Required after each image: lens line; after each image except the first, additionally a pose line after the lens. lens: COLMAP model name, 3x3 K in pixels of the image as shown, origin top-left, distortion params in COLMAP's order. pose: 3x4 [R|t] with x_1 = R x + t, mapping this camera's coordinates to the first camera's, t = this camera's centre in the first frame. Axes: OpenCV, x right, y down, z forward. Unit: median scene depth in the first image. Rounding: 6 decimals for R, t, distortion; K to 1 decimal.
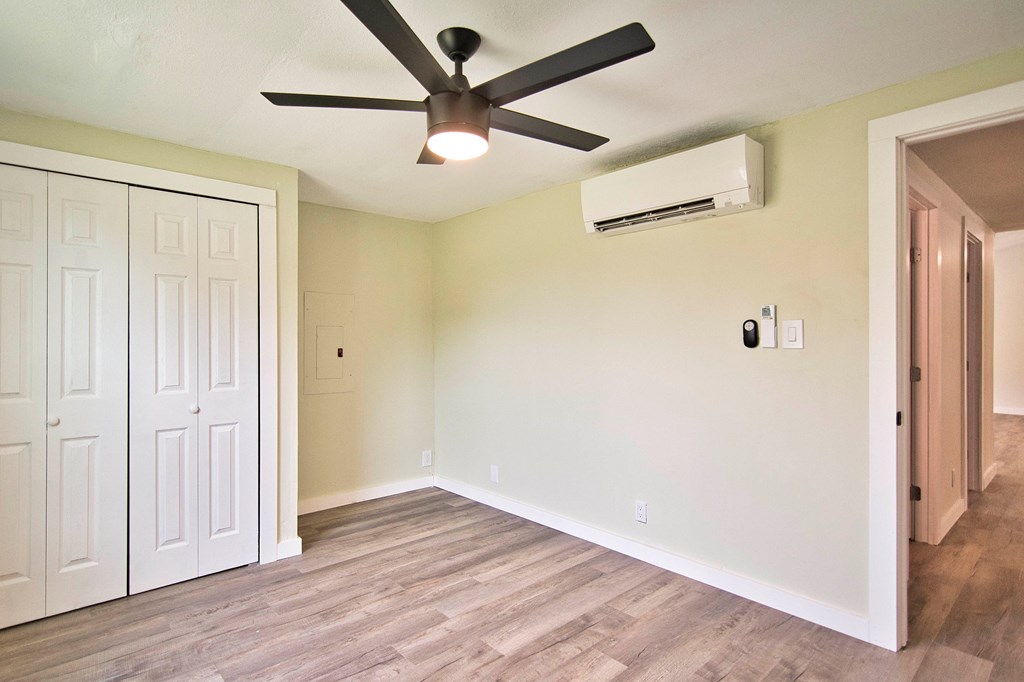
lens RADIAL K [[505.3, 0, 514.3], [0, 505.3, 339.4], [0, 0, 1]] dist [0.000293, -0.000380]
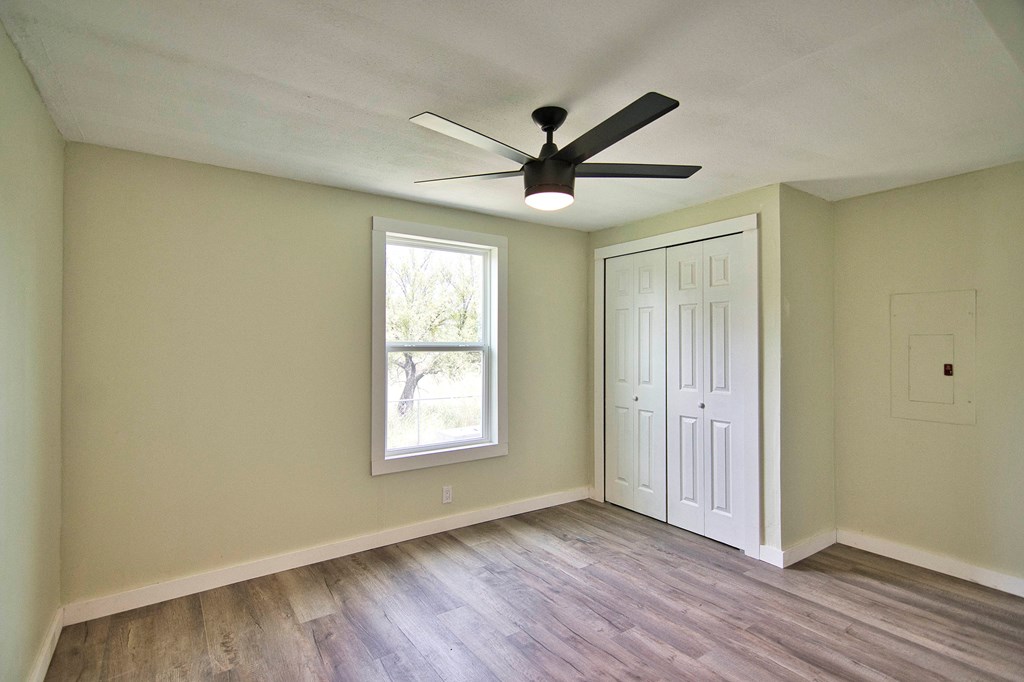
lens RADIAL K [[505.3, 0, 514.3], [0, 505.3, 339.4], [0, 0, 1]] dist [0.000293, -0.000380]
pose [[-0.113730, -0.008321, -0.993477, 0.721760], [0.000706, 0.999964, -0.008456, -0.019851], [0.993511, -0.001663, -0.113720, 0.676532]]
